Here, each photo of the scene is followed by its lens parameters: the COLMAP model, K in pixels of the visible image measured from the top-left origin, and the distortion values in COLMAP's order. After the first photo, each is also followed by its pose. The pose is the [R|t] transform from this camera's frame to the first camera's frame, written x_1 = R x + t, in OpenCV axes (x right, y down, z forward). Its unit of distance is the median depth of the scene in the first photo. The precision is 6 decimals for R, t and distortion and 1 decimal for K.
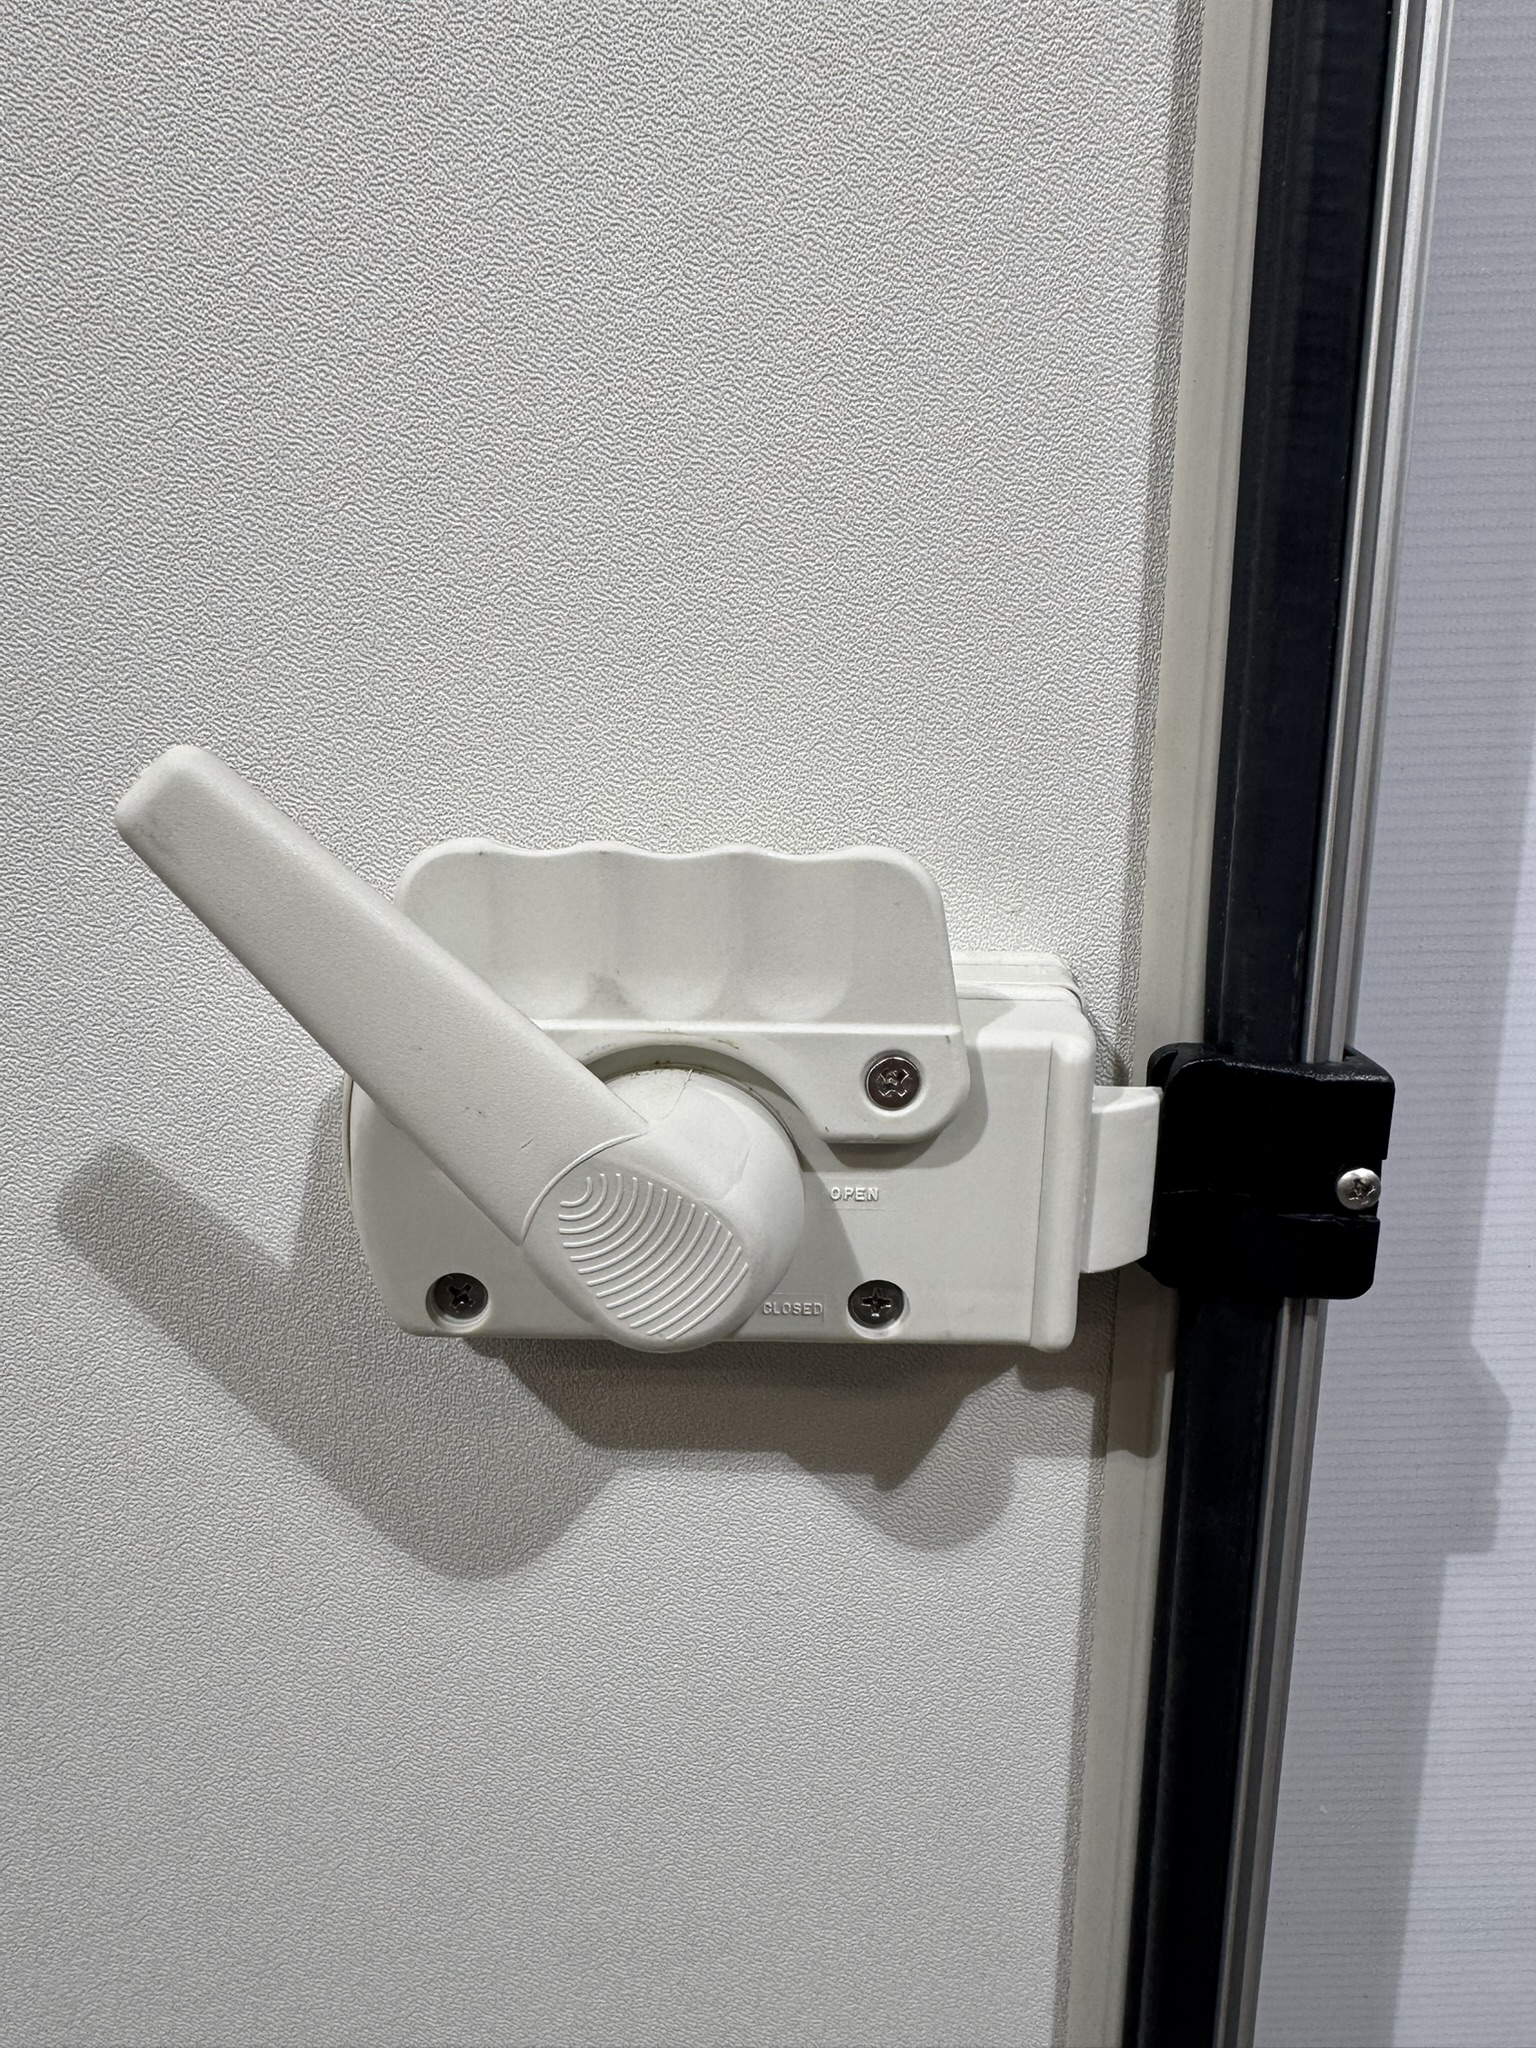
lens RADIAL K [[1448.8, 0, 776.6], [0, 1448.8, 1036.0], [0, 0, 1]] dist [-0.000090, 0.001835]
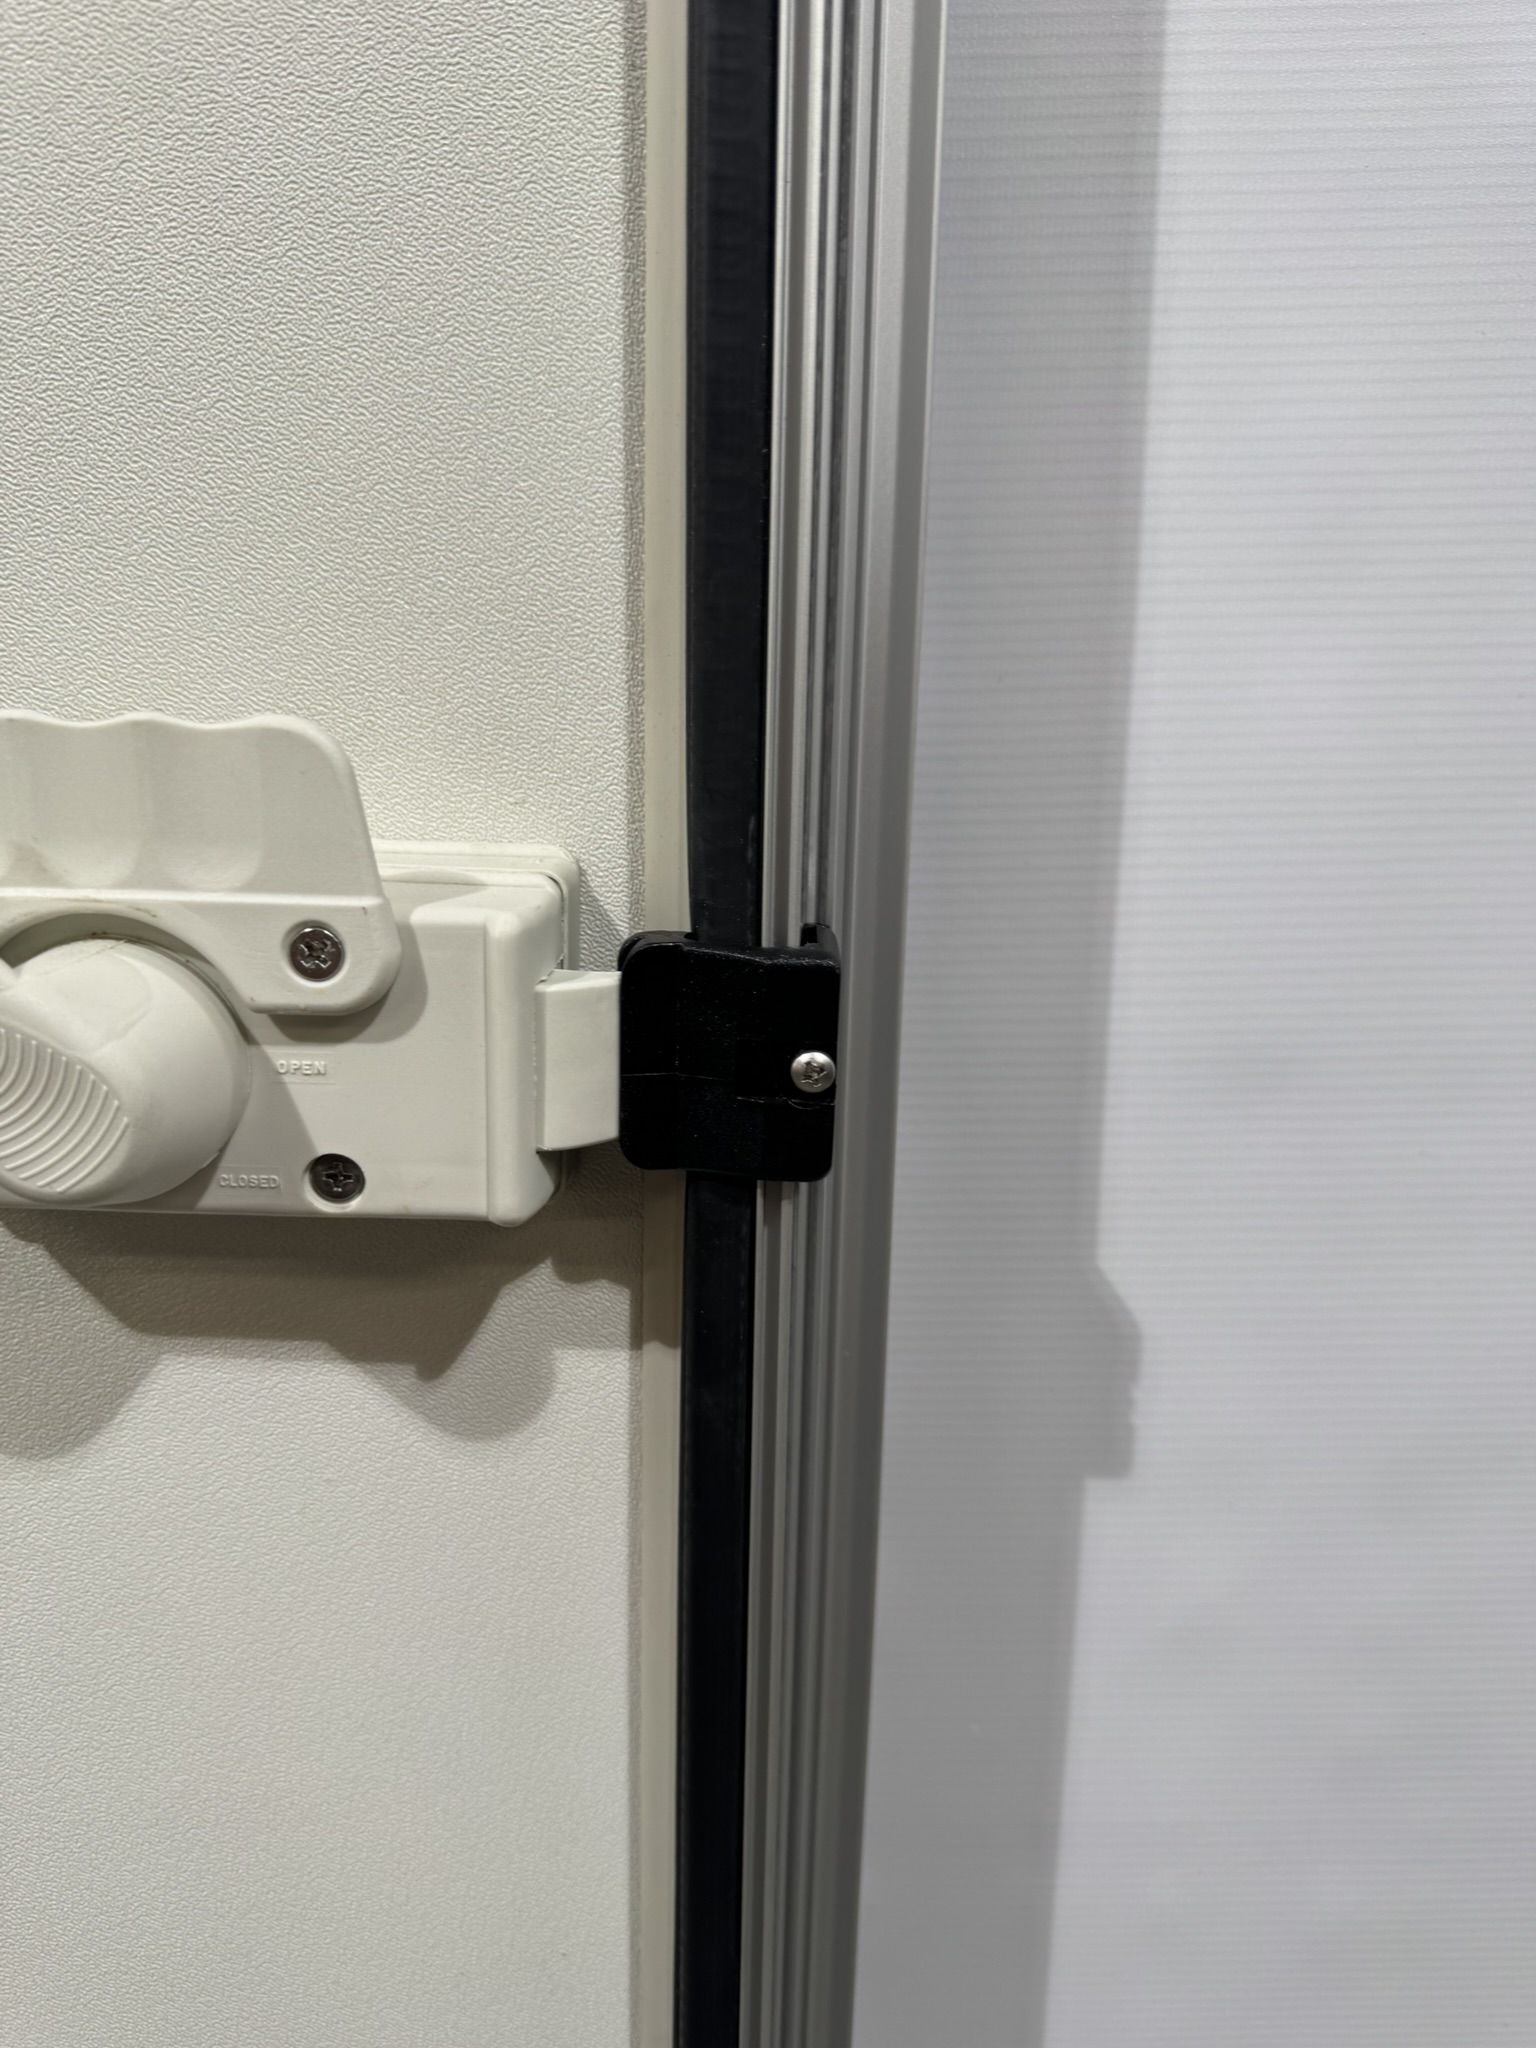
lens RADIAL K [[1430.2, 0, 768.0], [0, 1430.2, 1024.0], [0, 0, 1]] dist [0.002119, -0.002795]
pose [[0.999491, 0.014507, -0.028405, 0.101728], [-0.014325, 0.999876, 0.006597, 0.016731], [0.028497, -0.006186, 0.999575, 0.002065]]
